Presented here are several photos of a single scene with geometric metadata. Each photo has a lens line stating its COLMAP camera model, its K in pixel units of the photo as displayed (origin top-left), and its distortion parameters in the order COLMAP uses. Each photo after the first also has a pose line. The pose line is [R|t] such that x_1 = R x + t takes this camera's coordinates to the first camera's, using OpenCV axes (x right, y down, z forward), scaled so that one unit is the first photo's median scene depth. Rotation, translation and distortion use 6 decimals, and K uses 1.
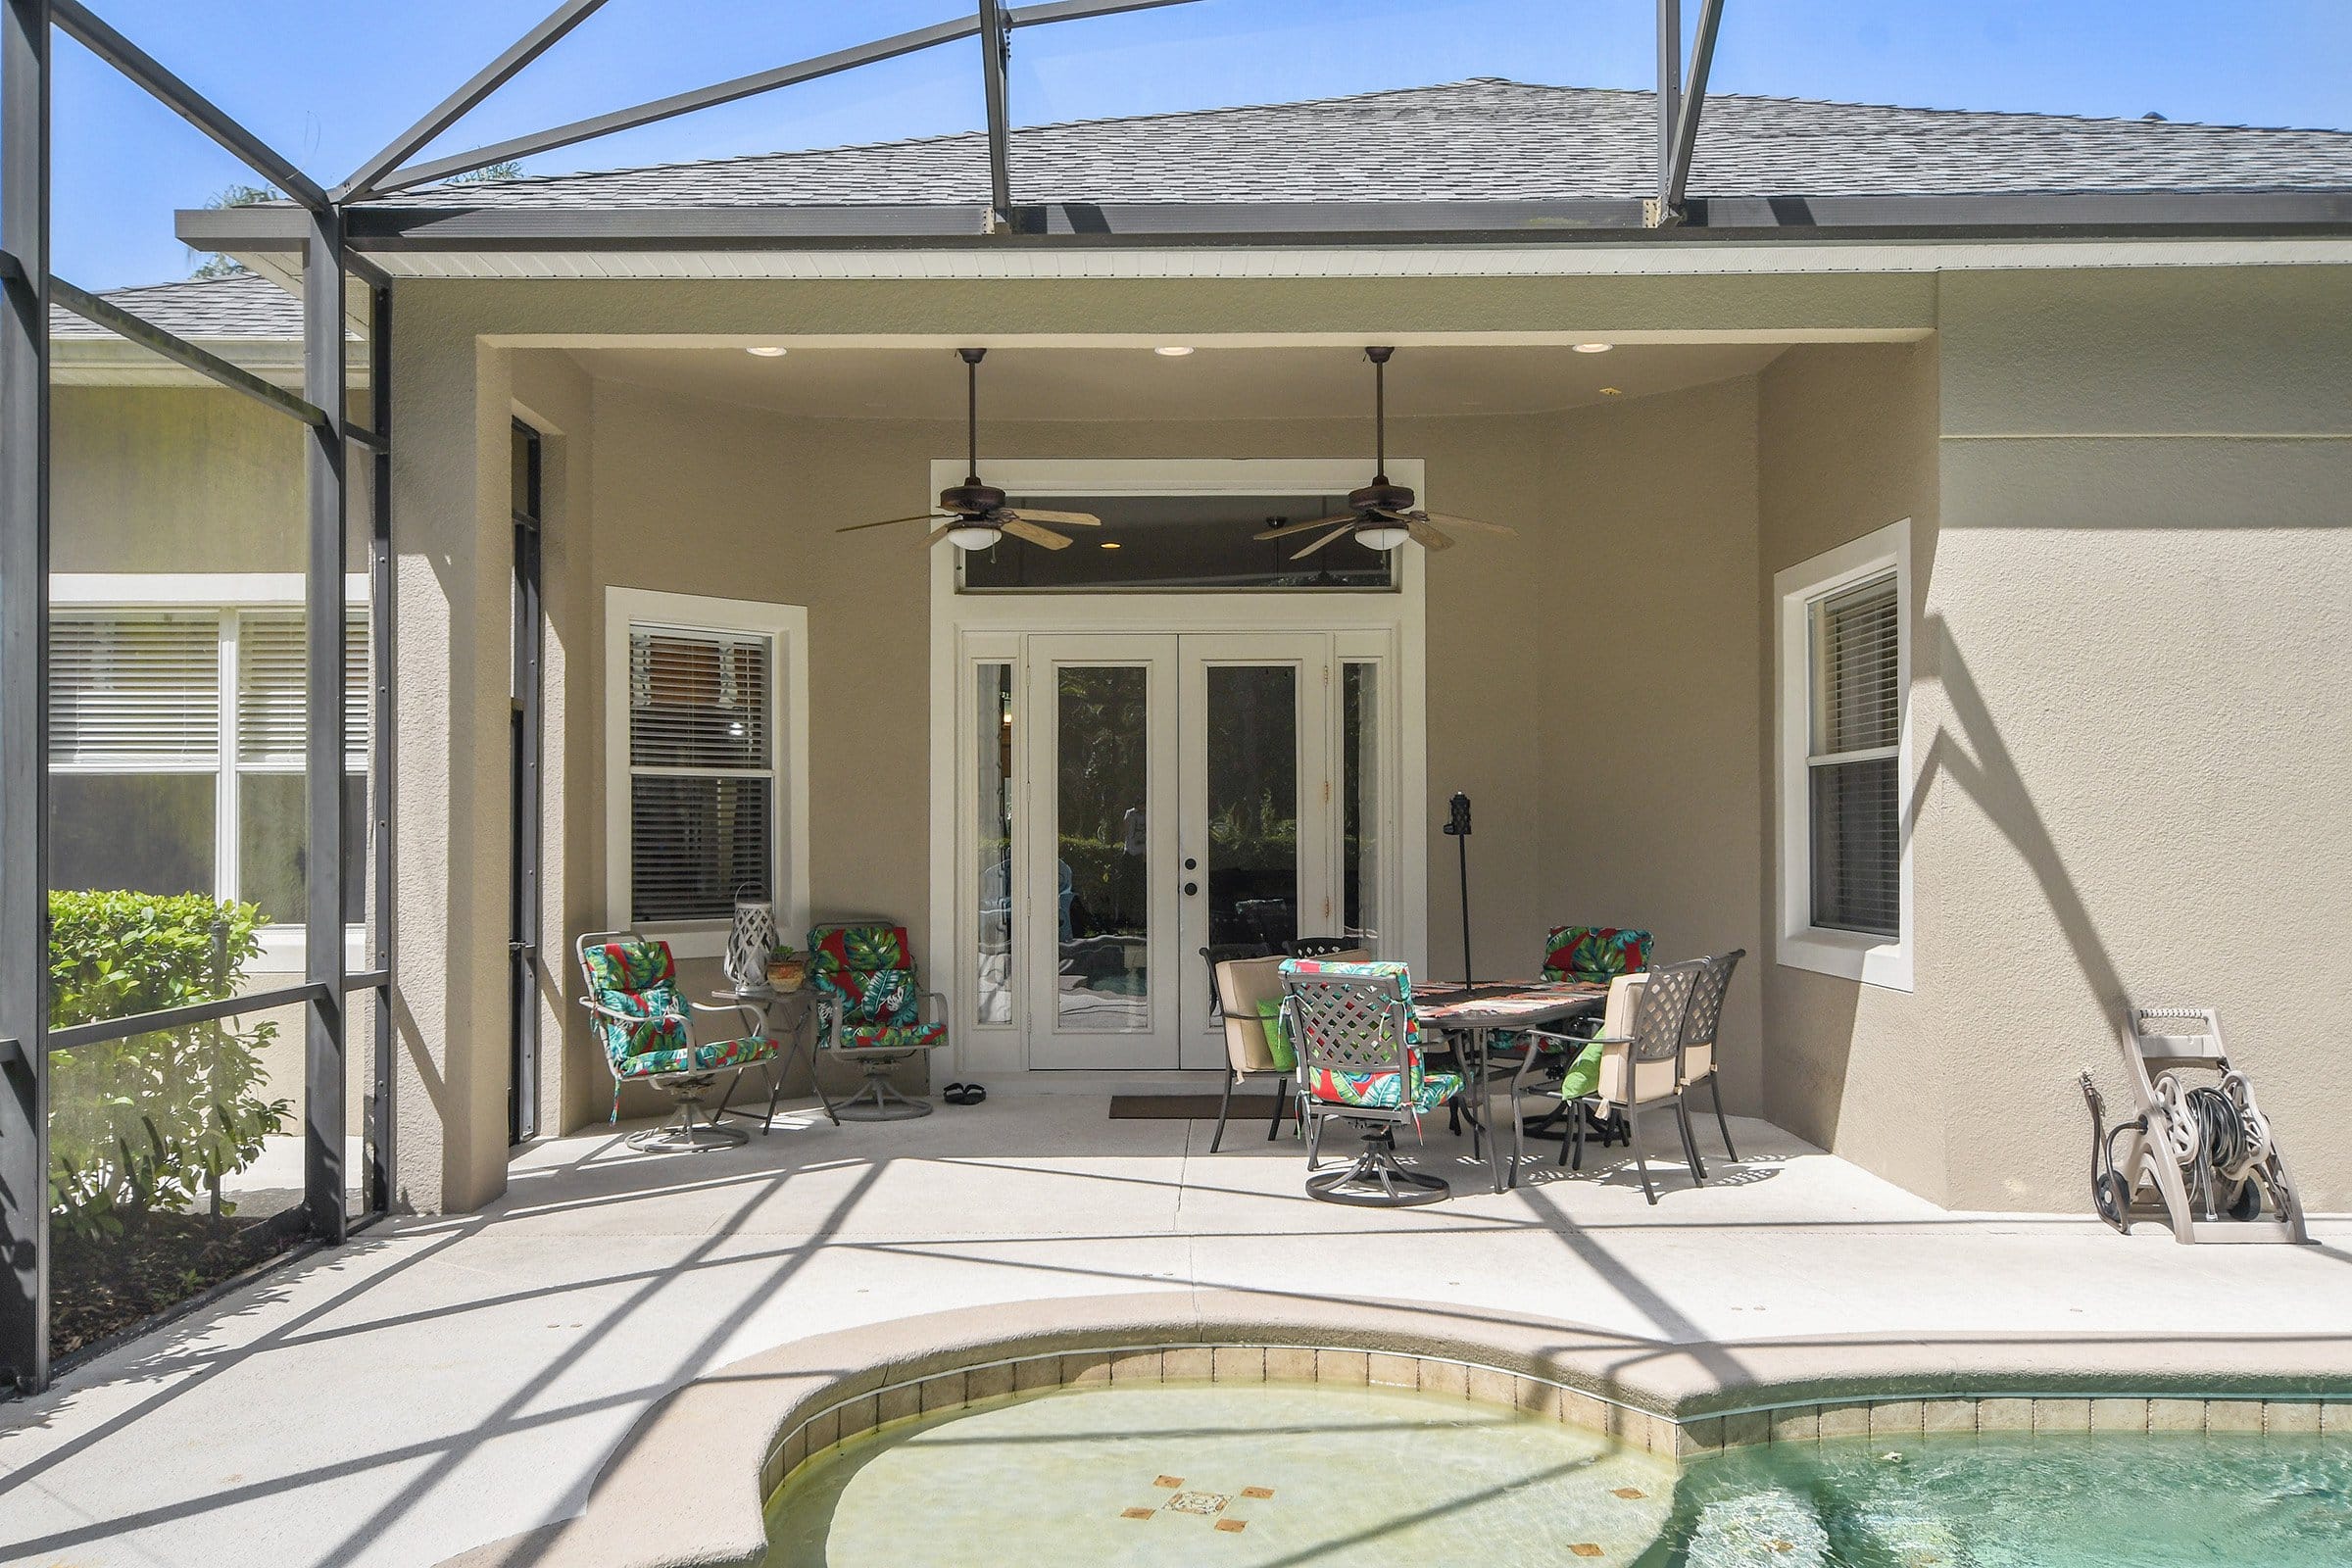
lens RADIAL K [[1780.1, 0, 1170.8], [0, 1780.1, 826.7], [0, 0, 1]] dist [-0.001936, 0.001295]
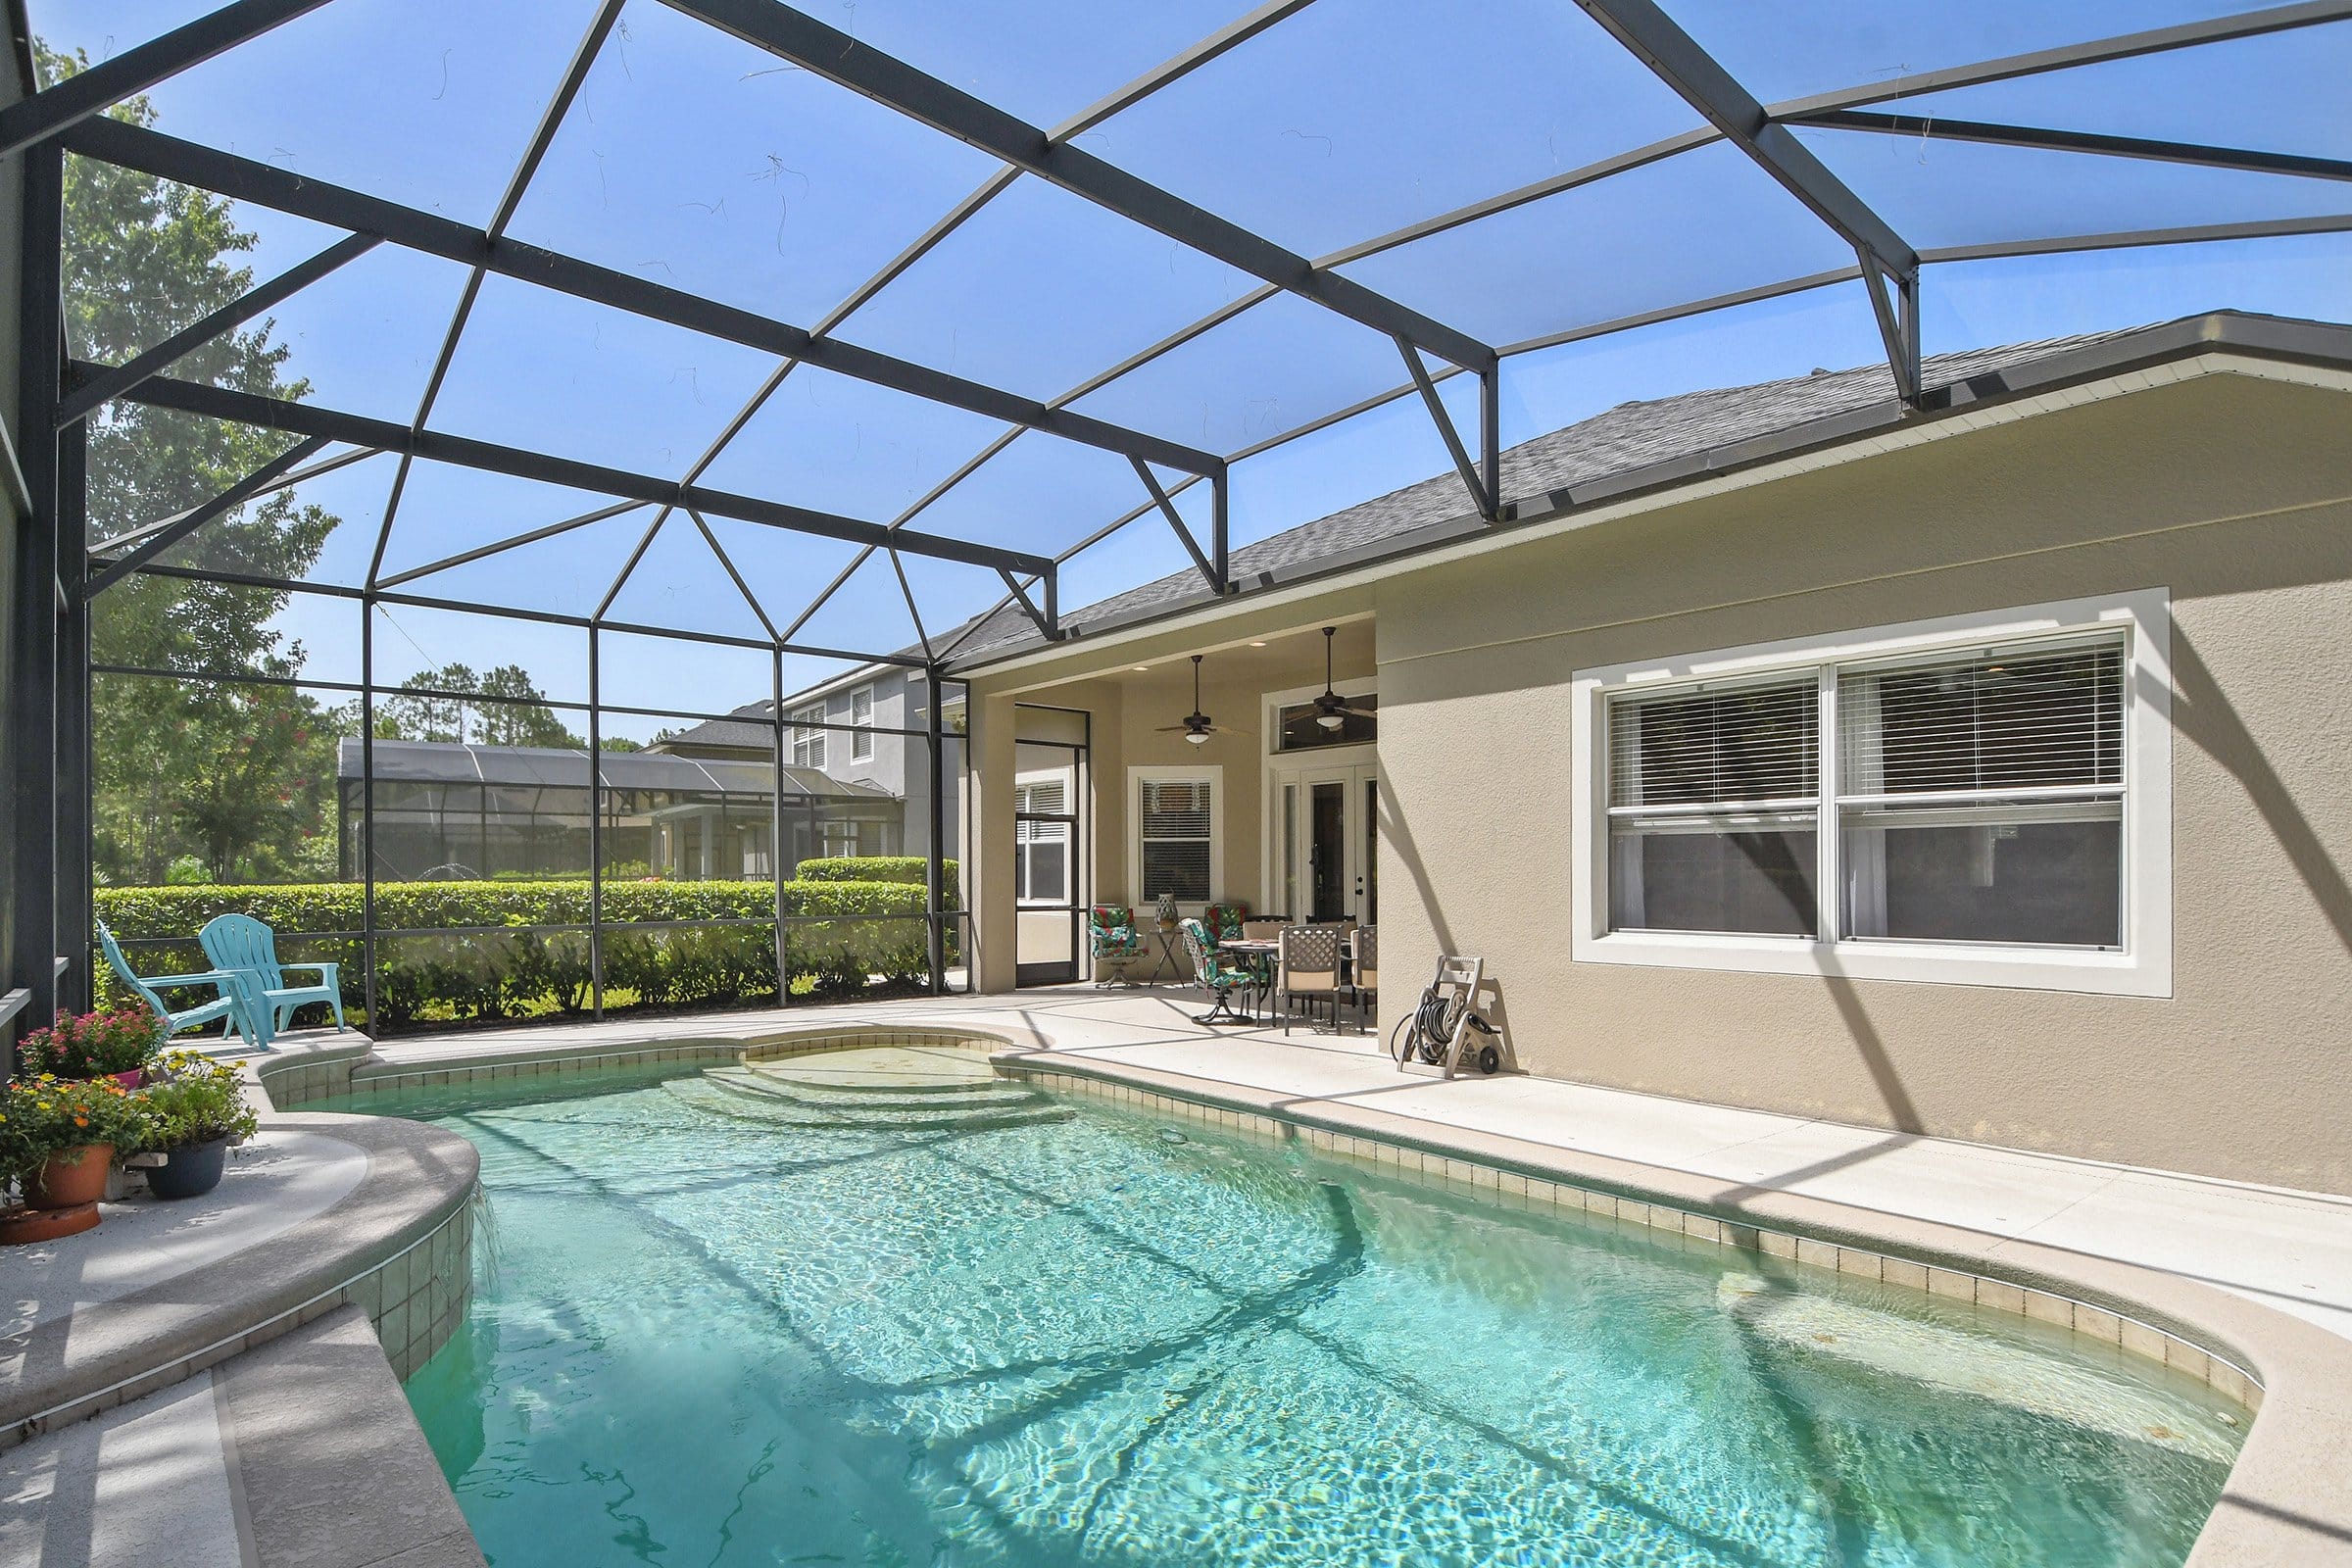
lens RADIAL K [[1191.7, 0, 1175.0], [0, 1191.7, 879.0], [0, 0, 1]] dist [0.001365, 0.000149]
pose [[0.651625, 0.004833, -0.758526, 0.977762], [0.006039, 0.999915, 0.011559, 0.002453], [0.758517, -0.012113, 0.651541, -0.027233]]
